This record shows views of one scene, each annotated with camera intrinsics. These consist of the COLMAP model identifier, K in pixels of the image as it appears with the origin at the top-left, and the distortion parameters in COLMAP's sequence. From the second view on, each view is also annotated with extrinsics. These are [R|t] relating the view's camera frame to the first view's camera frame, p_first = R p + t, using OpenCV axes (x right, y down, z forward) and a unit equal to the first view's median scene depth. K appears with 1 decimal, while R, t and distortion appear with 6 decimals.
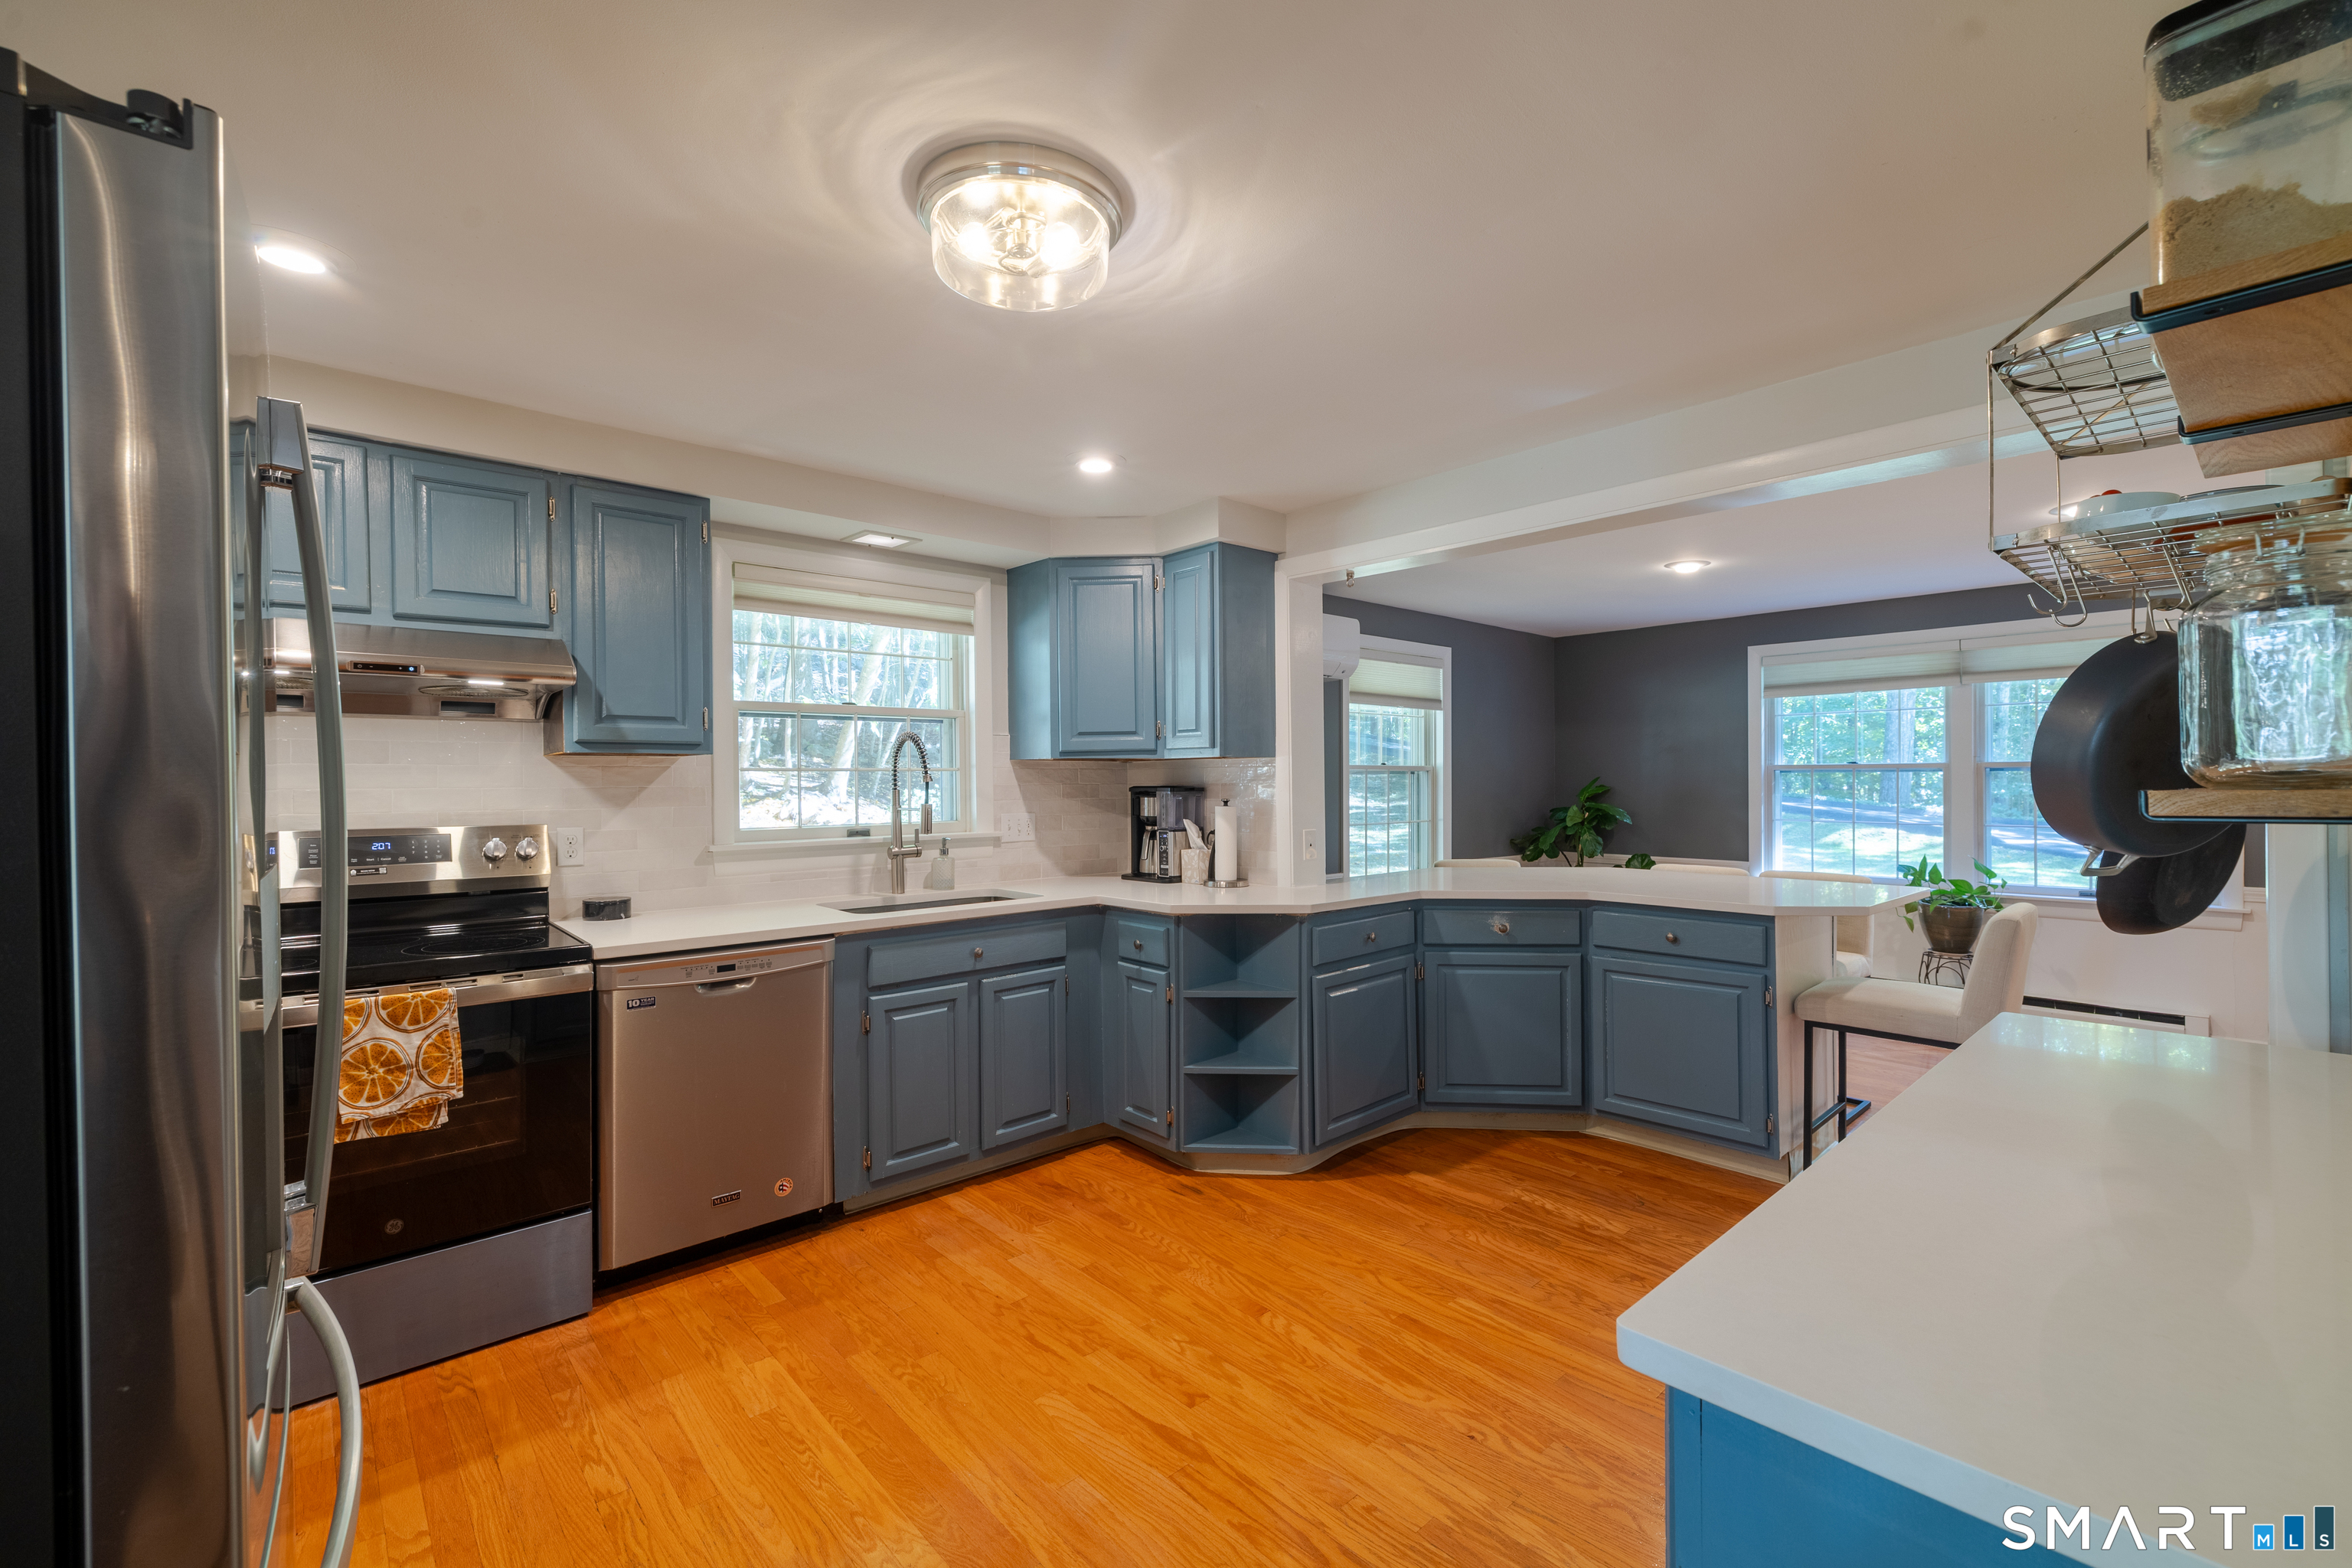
lens RADIAL K [[989.0, 0, 1185.2], [0, 989.0, 785.8], [0, 0, 1]] dist [0.000825, 0.000060]
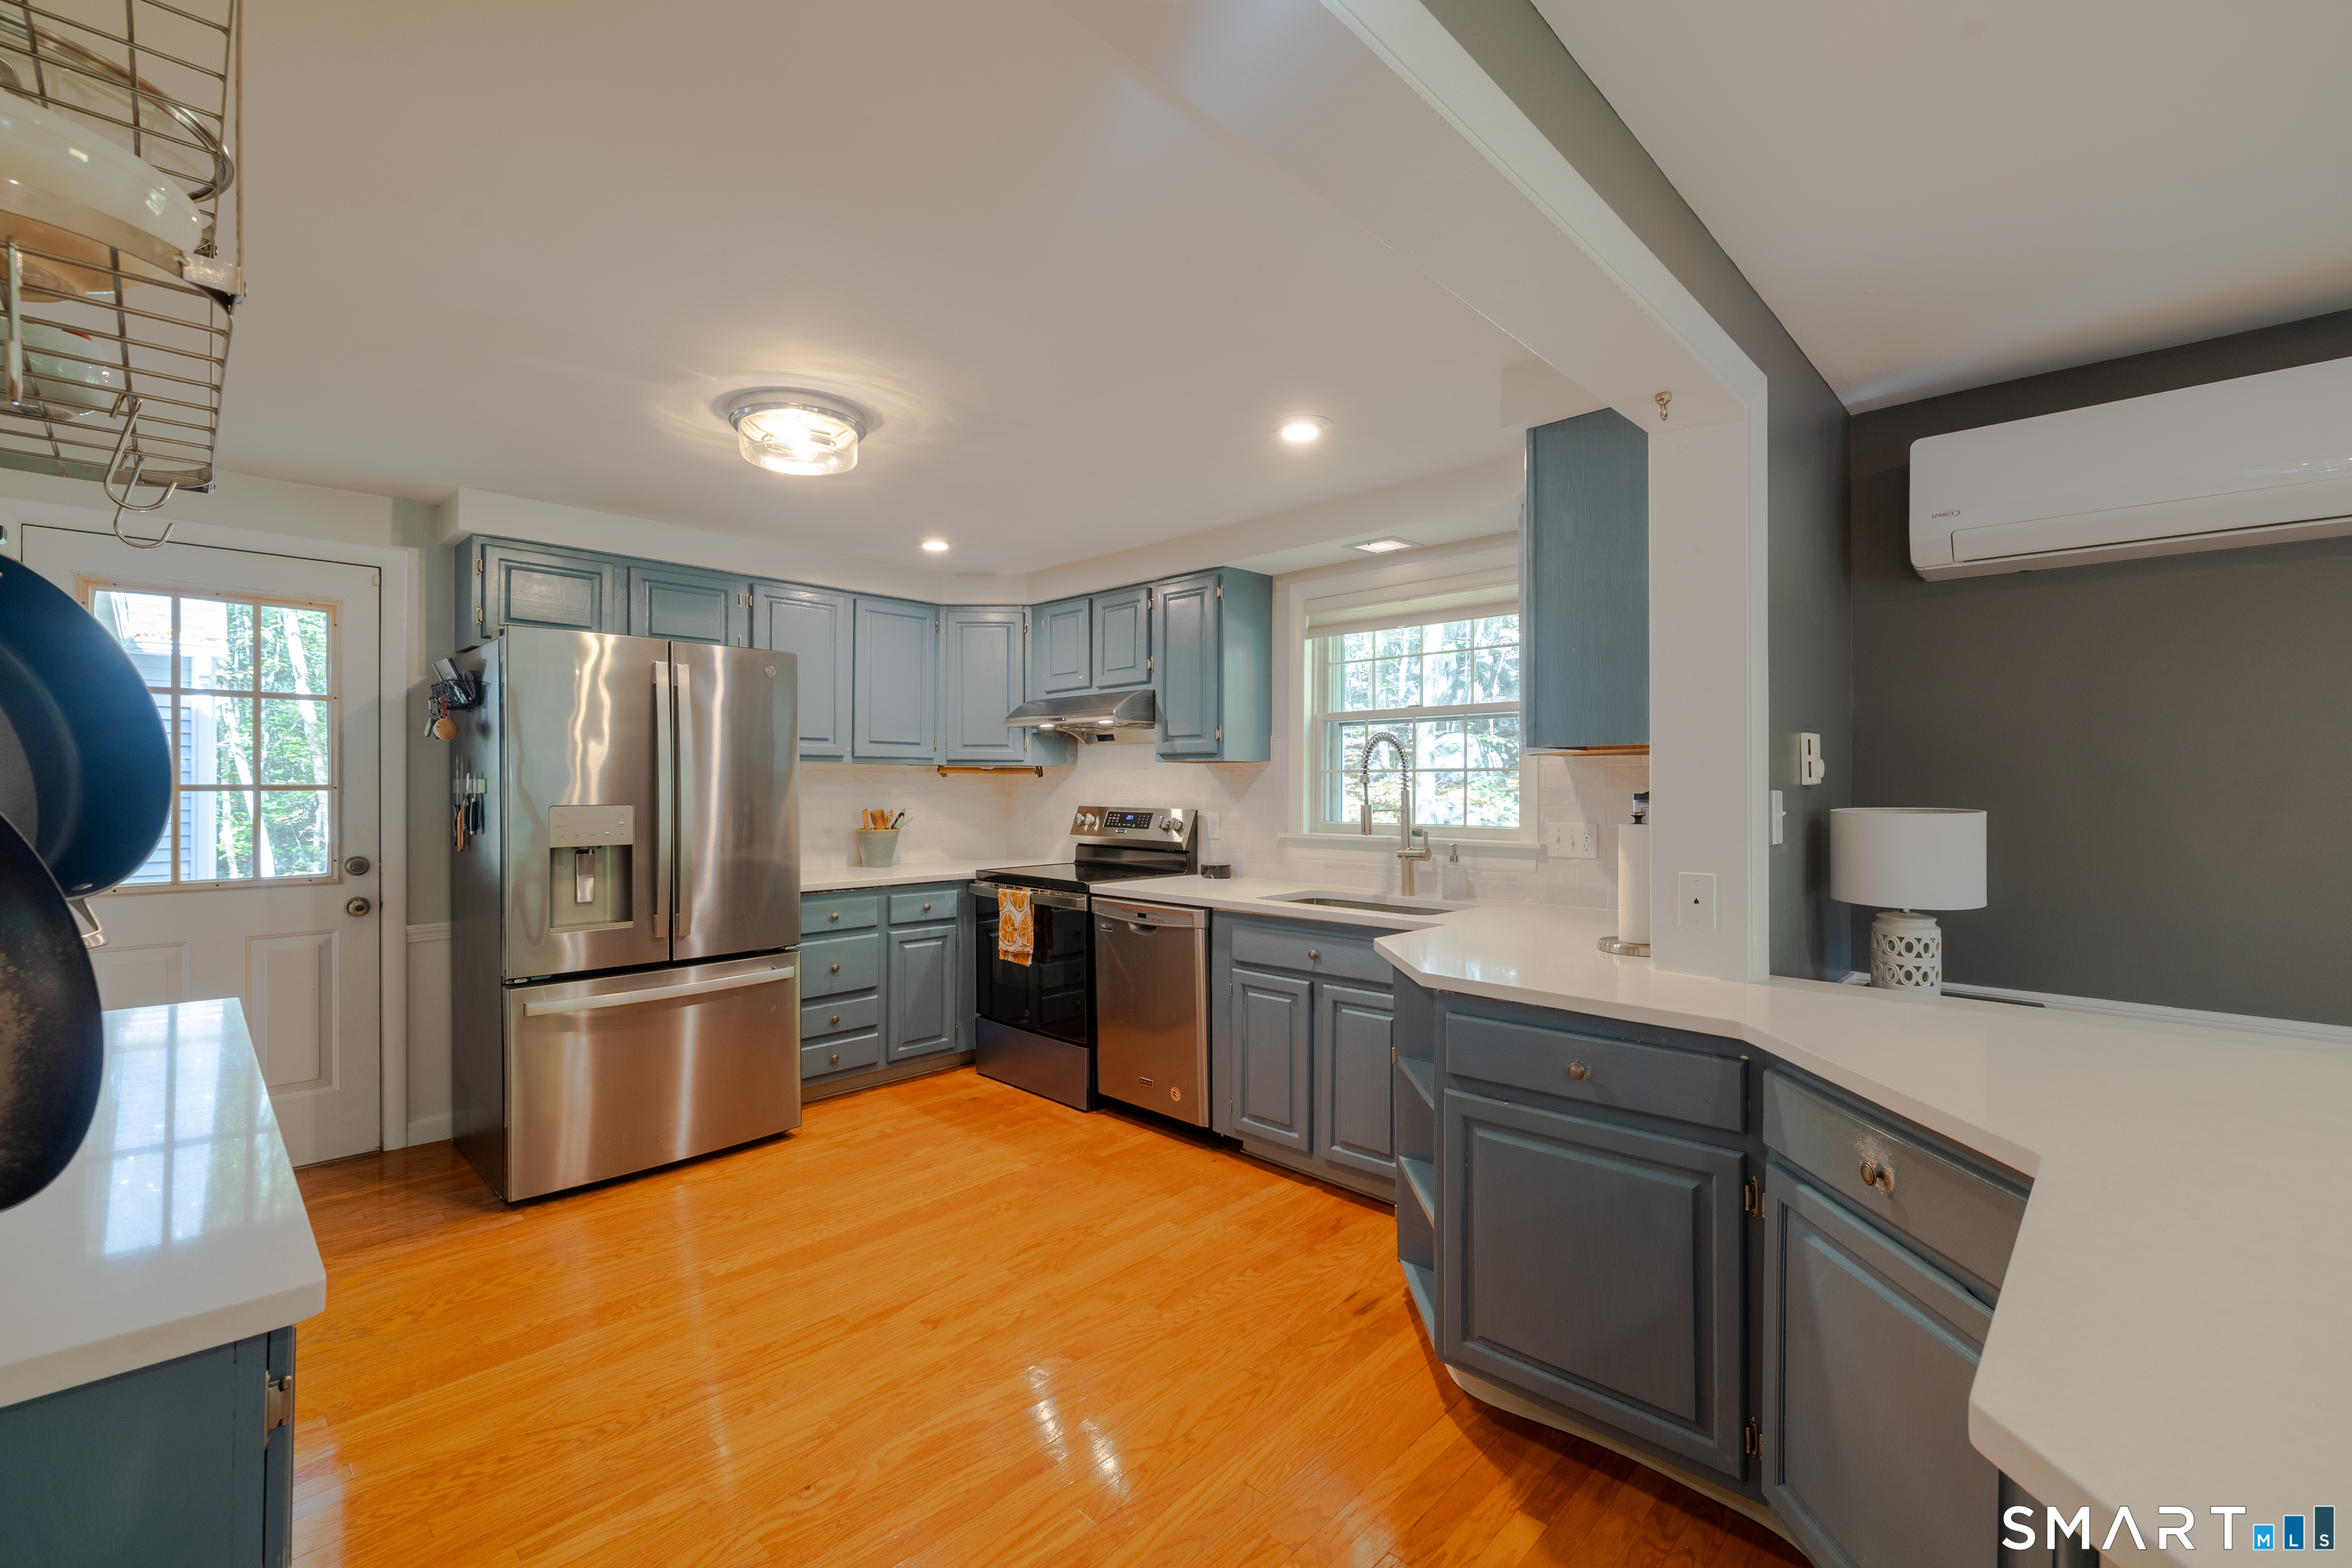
lens RADIAL K [[989.0, 0, 1185.2], [0, 989.0, 785.8], [0, 0, 1]] dist [0.000825, 0.000060]
pose [[0.068398, 0.007842, -0.997627, 0.831594], [-0.007501, 0.999945, 0.007346, -0.007817], [0.997630, 0.006981, 0.068453, 0.863992]]
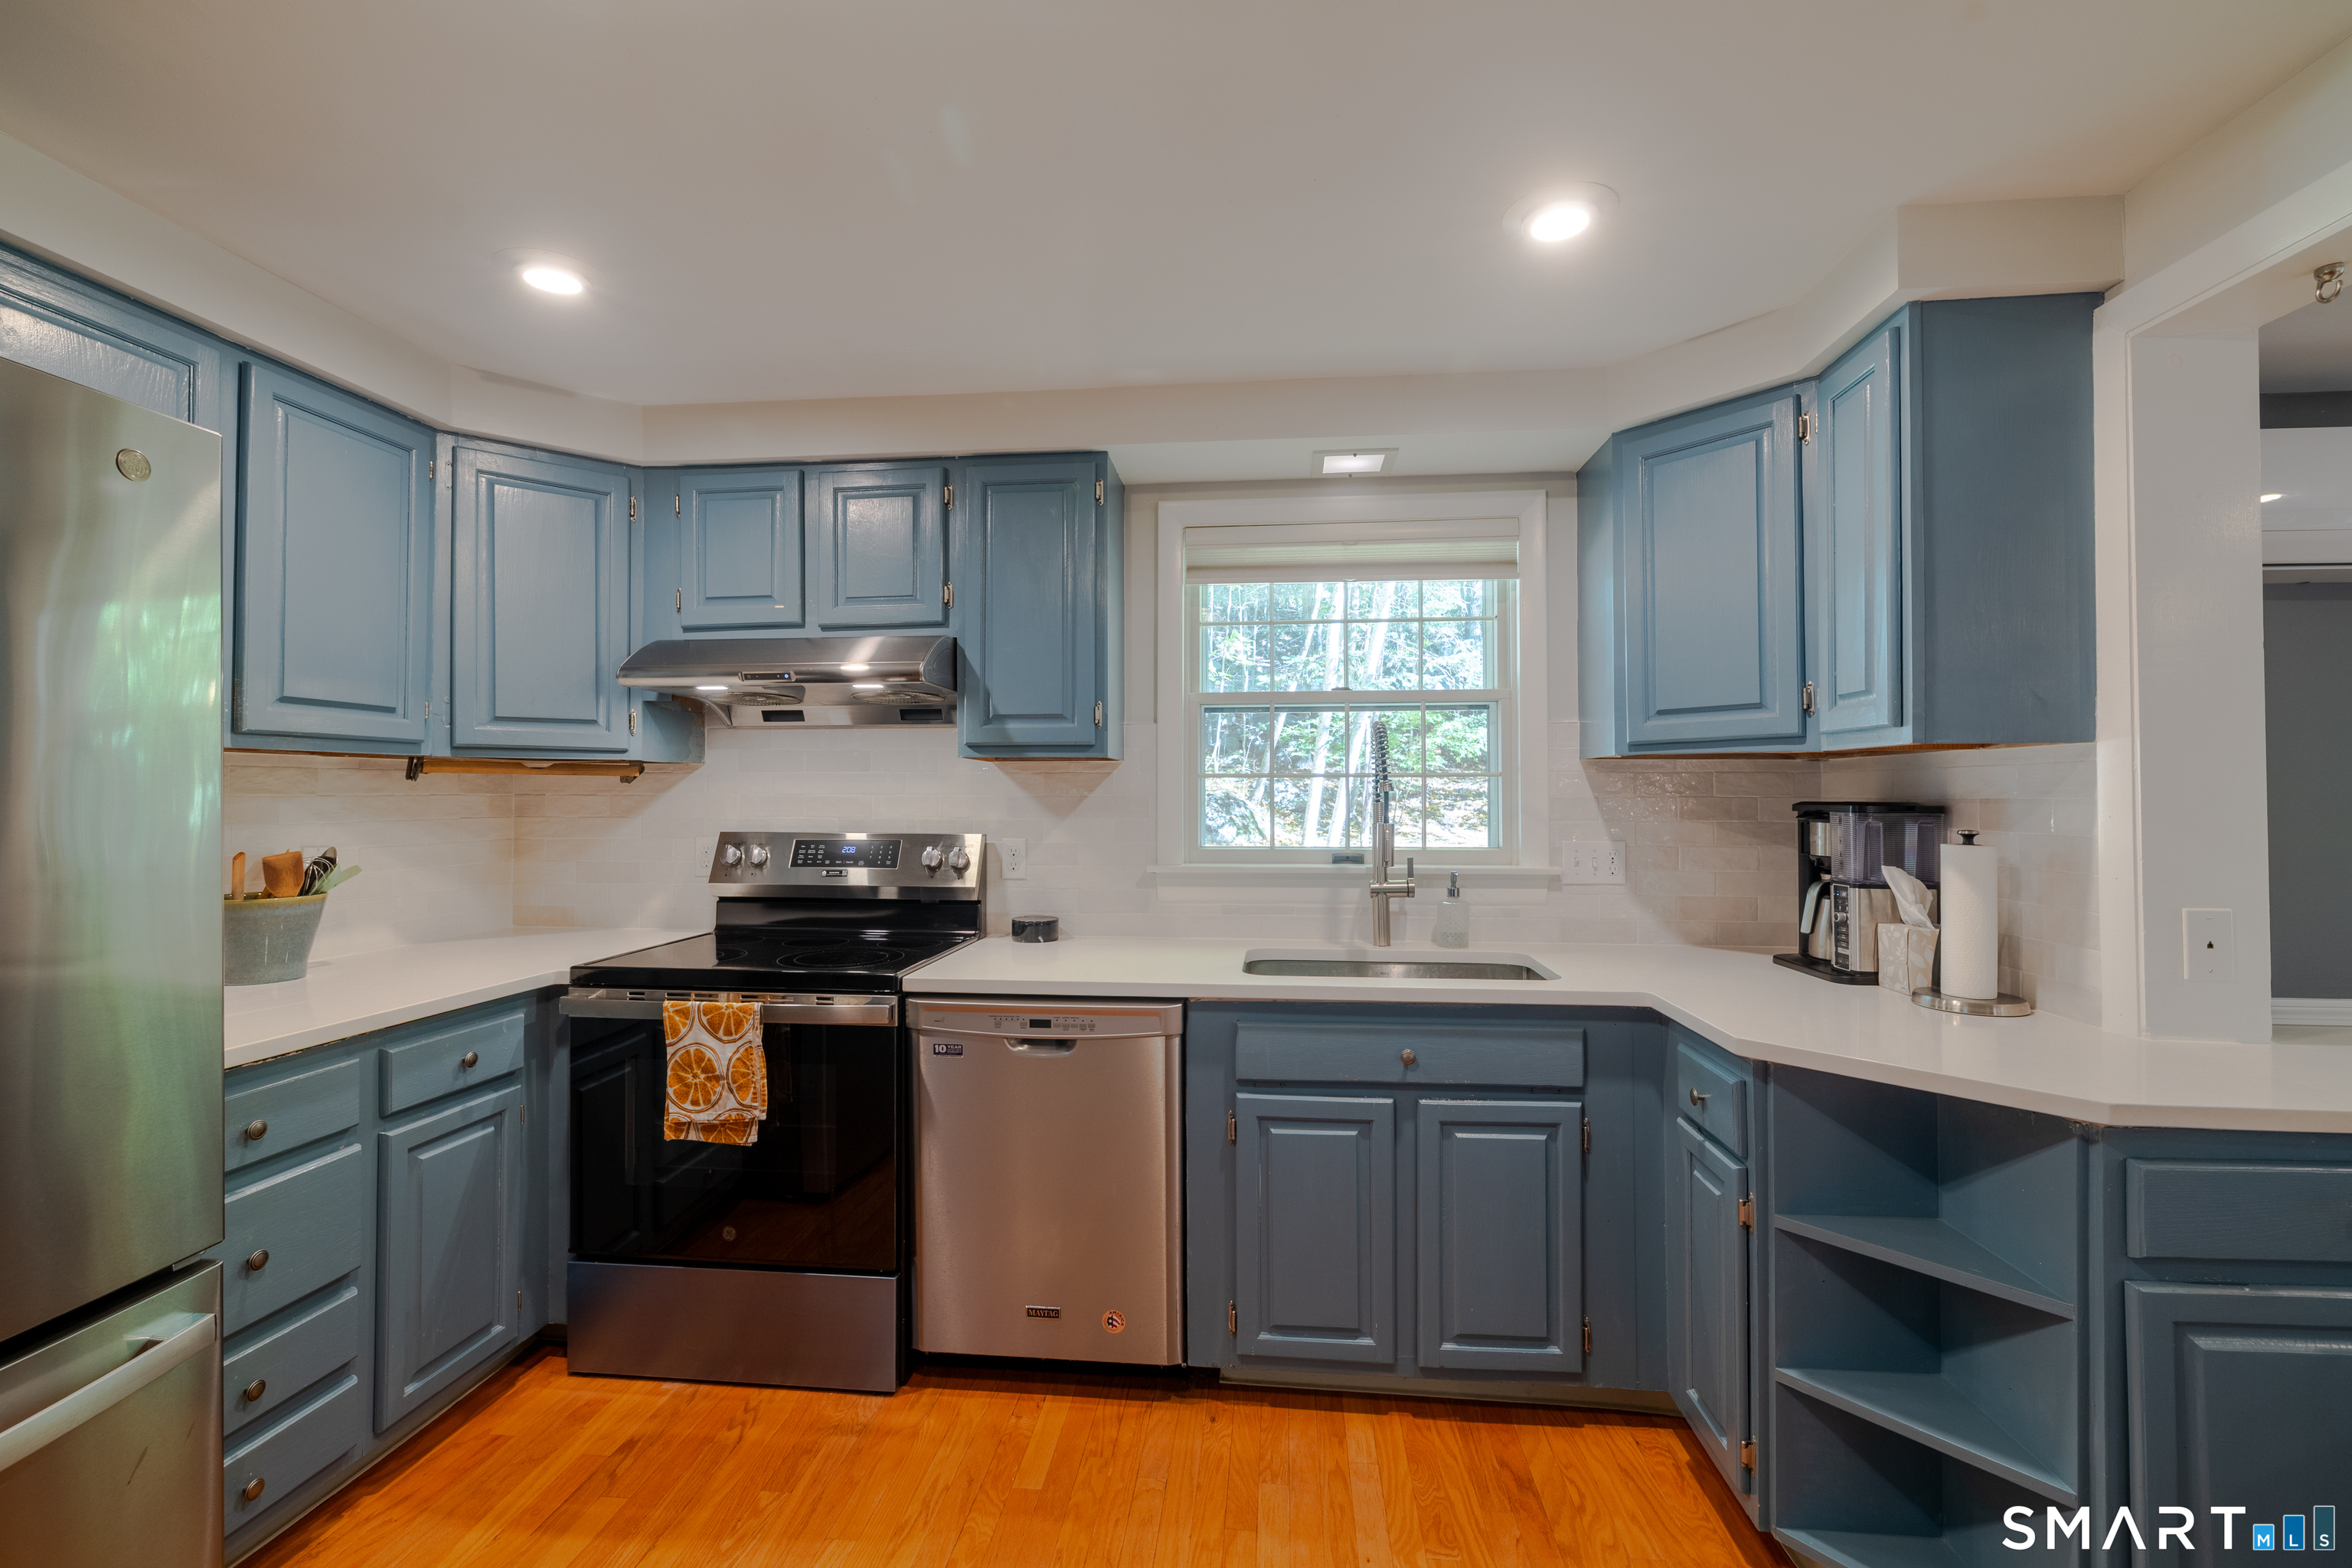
lens RADIAL K [[999.9, 0, 1182.6], [0, 999.9, 782.8], [0, 0, 1]] dist [0.000546, 0.000160]
pose [[0.671111, -0.000472, -0.741357, 0.189603], [-0.008460, 0.999930, -0.008295, -0.003795], [0.741308, 0.011839, 0.671060, 0.484751]]
